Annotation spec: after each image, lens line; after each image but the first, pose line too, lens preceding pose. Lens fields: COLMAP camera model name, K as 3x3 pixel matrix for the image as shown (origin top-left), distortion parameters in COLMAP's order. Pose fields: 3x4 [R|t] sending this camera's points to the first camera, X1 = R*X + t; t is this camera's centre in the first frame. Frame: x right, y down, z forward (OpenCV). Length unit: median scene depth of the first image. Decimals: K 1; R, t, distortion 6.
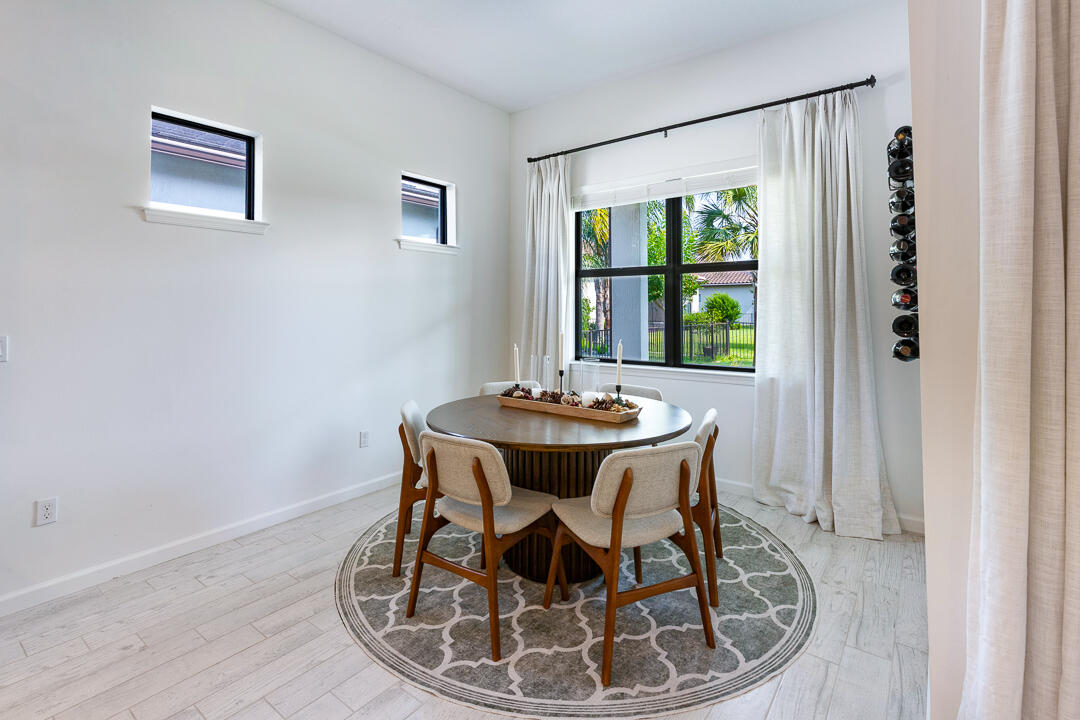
lens RADIAL K [[505.2, 0, 540.4], [0, 505.2, 294.1], [0, 0, 1]] dist [0.000543, -0.000122]
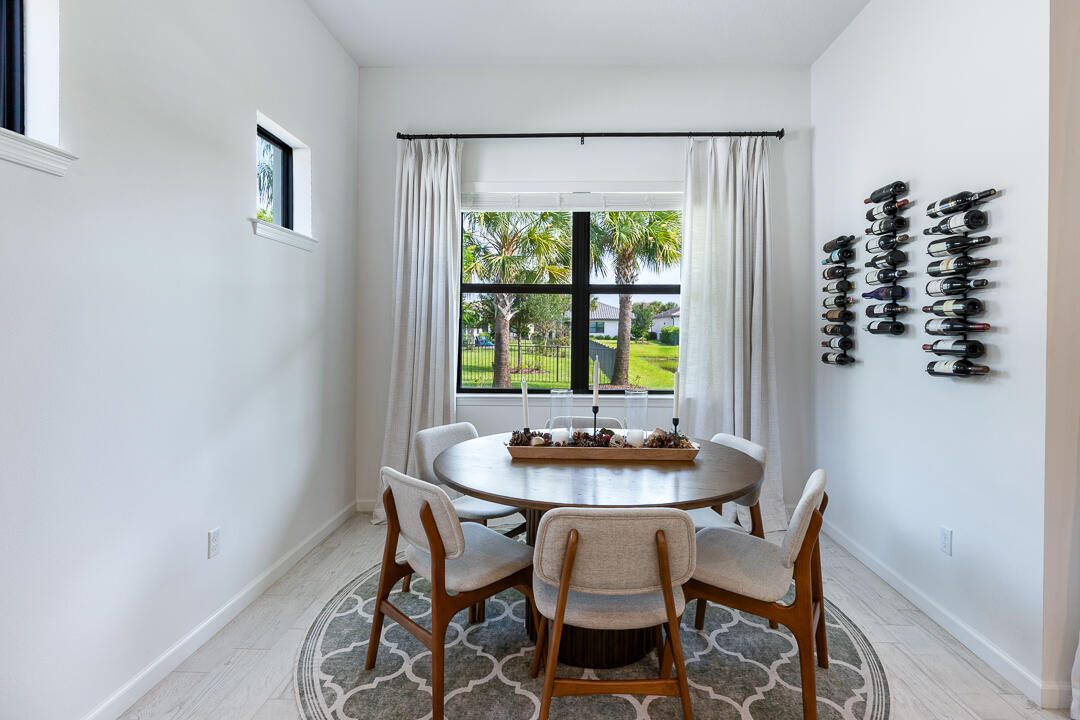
lens RADIAL K [[537.1, 0, 546.5], [0, 537.1, 332.6], [0, 0, 1]] dist [0.002823, -0.000230]
pose [[0.813903, 0.005577, 0.580974, -0.428923], [-0.025370, 0.999341, 0.025949, 0.008422], [-0.580447, -0.035859, 0.813508, 0.271174]]
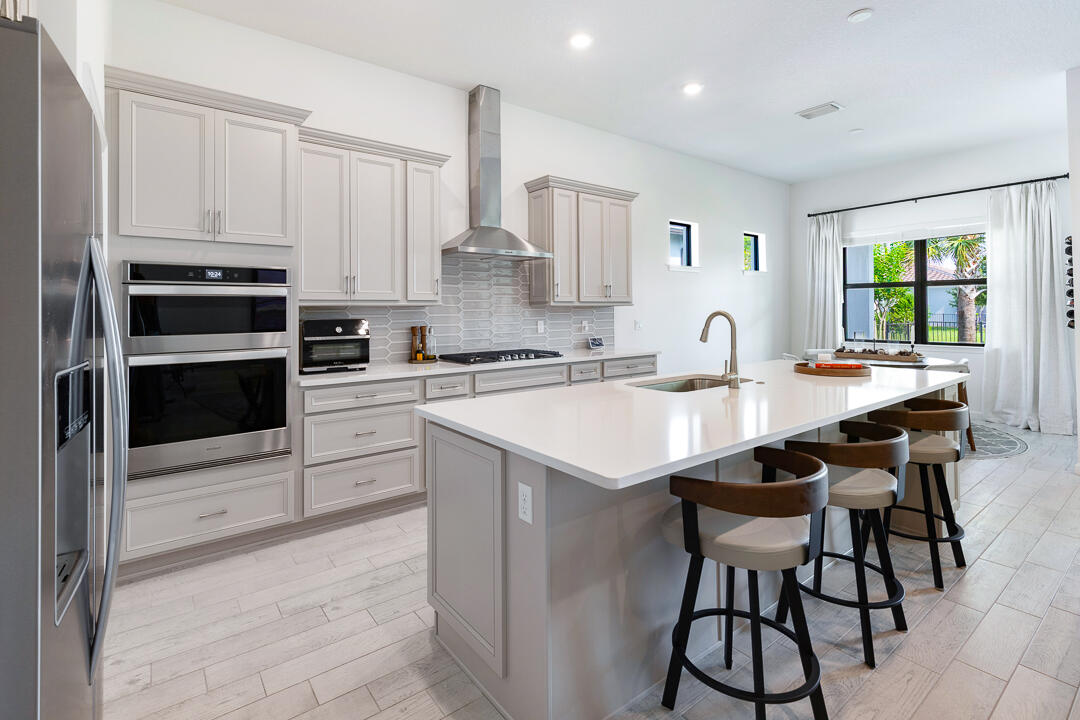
lens RADIAL K [[509.5, 0, 543.2], [0, 509.5, 303.6], [0, 0, 1]] dist [0.002741, 0.000453]
pose [[0.966788, -0.006645, -0.255495, -0.577341], [0.010676, 0.999839, 0.014394, -0.026025], [0.255358, -0.016643, 0.966703, -1.050551]]
